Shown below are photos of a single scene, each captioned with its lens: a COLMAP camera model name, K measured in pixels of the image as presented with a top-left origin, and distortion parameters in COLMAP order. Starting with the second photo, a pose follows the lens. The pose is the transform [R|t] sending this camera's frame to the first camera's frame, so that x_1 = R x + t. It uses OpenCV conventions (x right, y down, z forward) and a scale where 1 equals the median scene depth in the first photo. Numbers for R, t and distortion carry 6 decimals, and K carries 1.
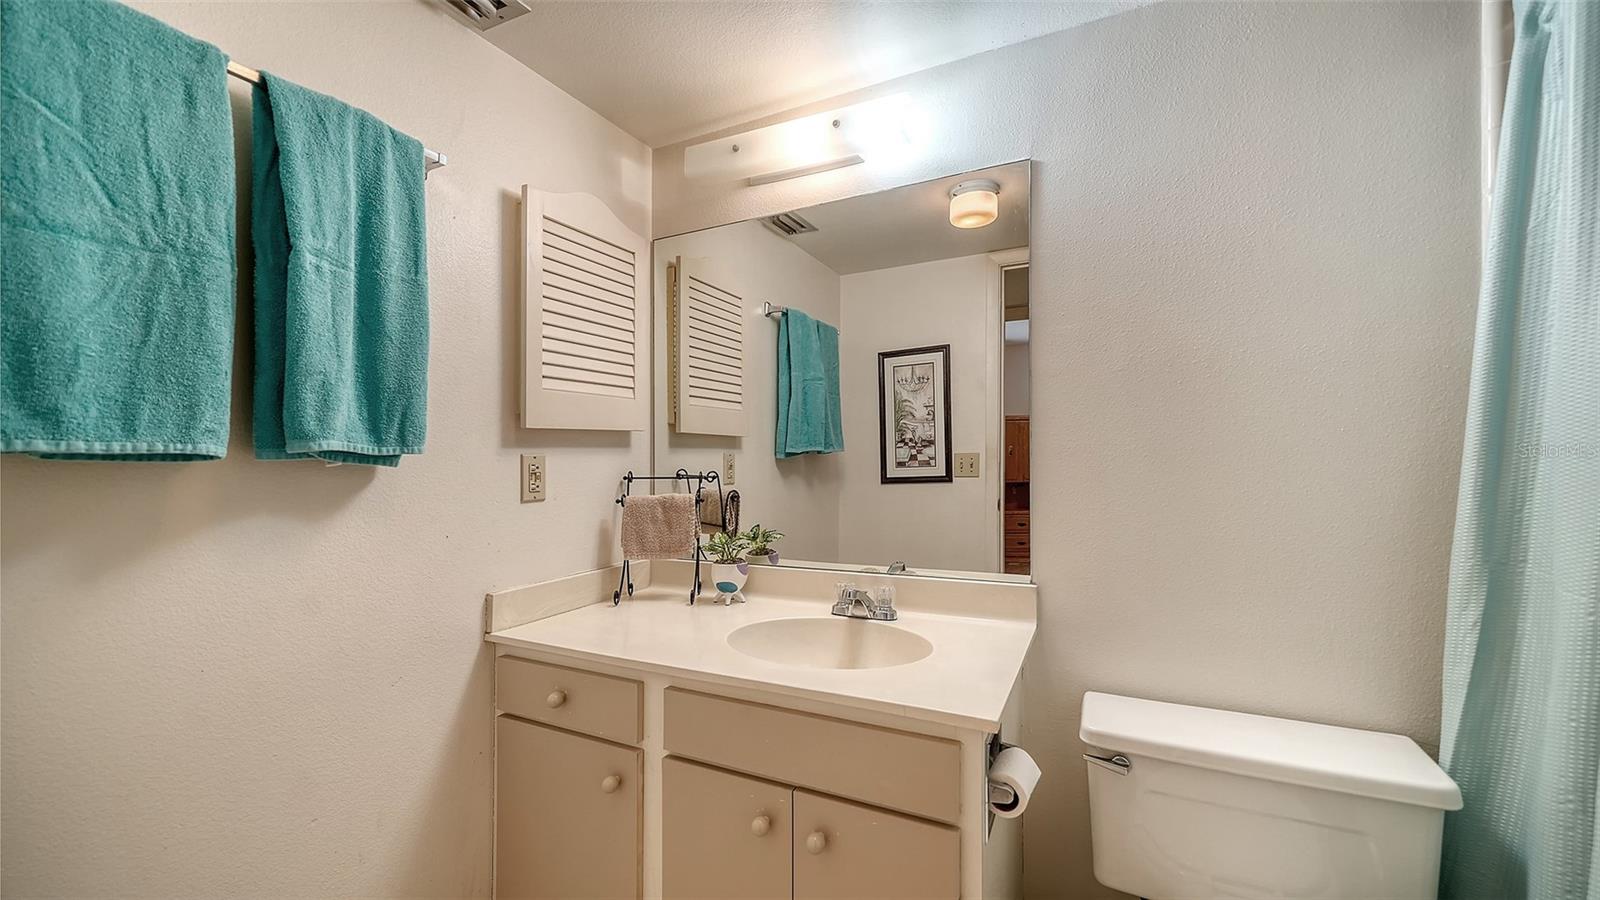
lens RADIAL K [[617.6, 0, 794.0], [0, 617.6, 449.7], [0, 0, 1]] dist [0.001217, -0.002244]
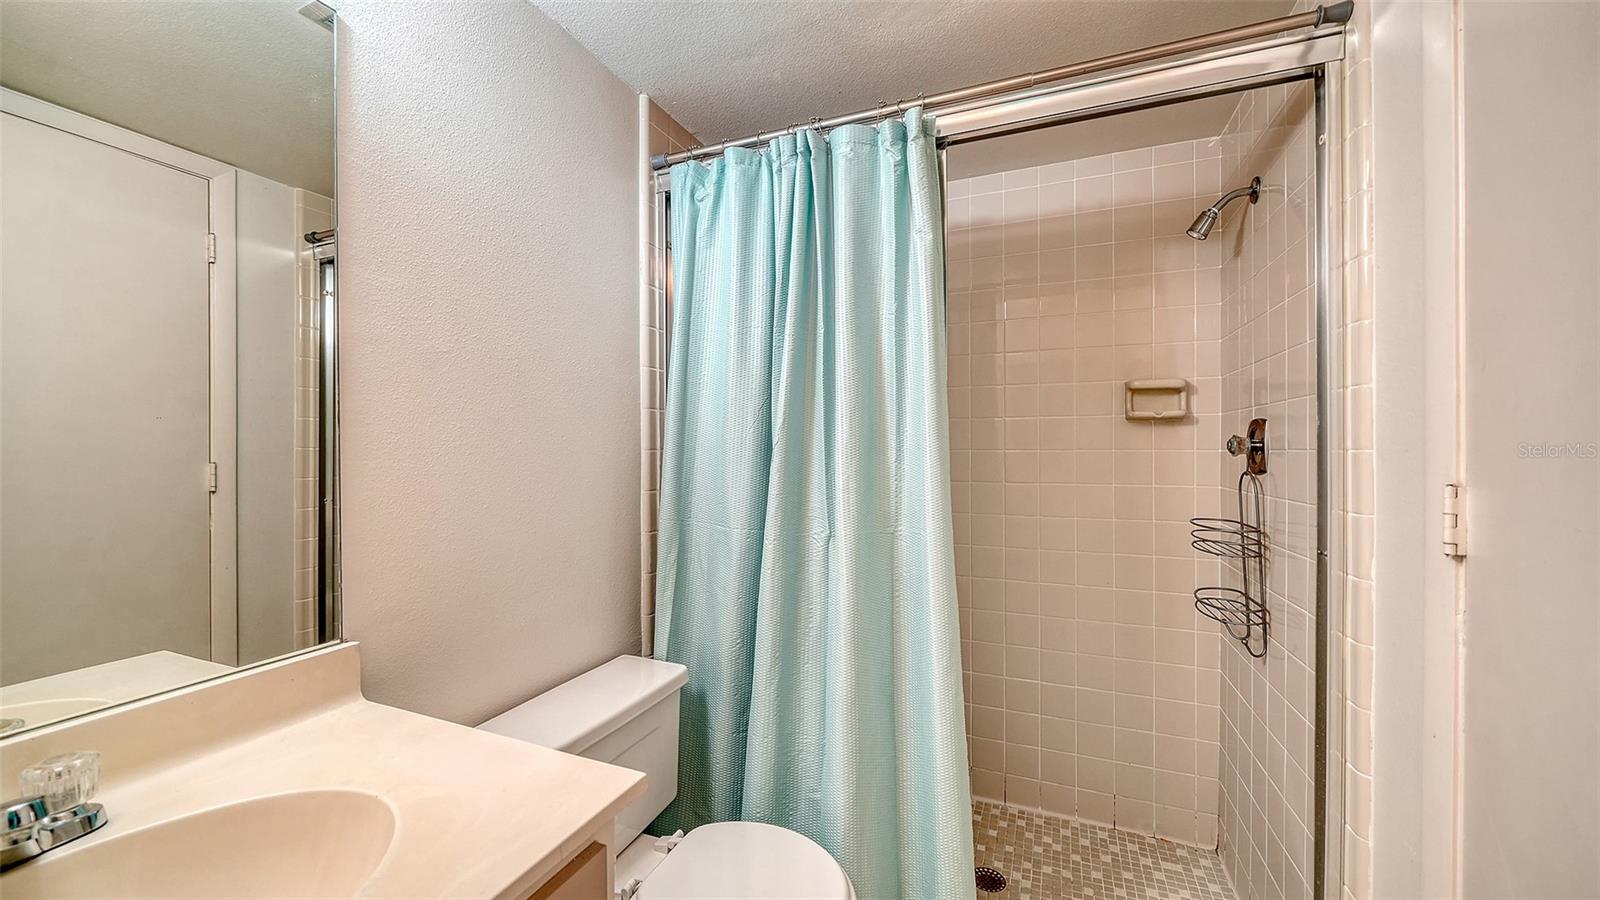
lens RADIAL K [[617.6, 0, 794.0], [0, 617.6, 449.7], [0, 0, 1]] dist [0.001217, -0.002244]
pose [[-0.065941, -0.000178, 0.997824, -0.506438], [-0.006560, 0.999978, -0.000255, -0.003694], [-0.997802, -0.006563, -0.065940, 0.831944]]
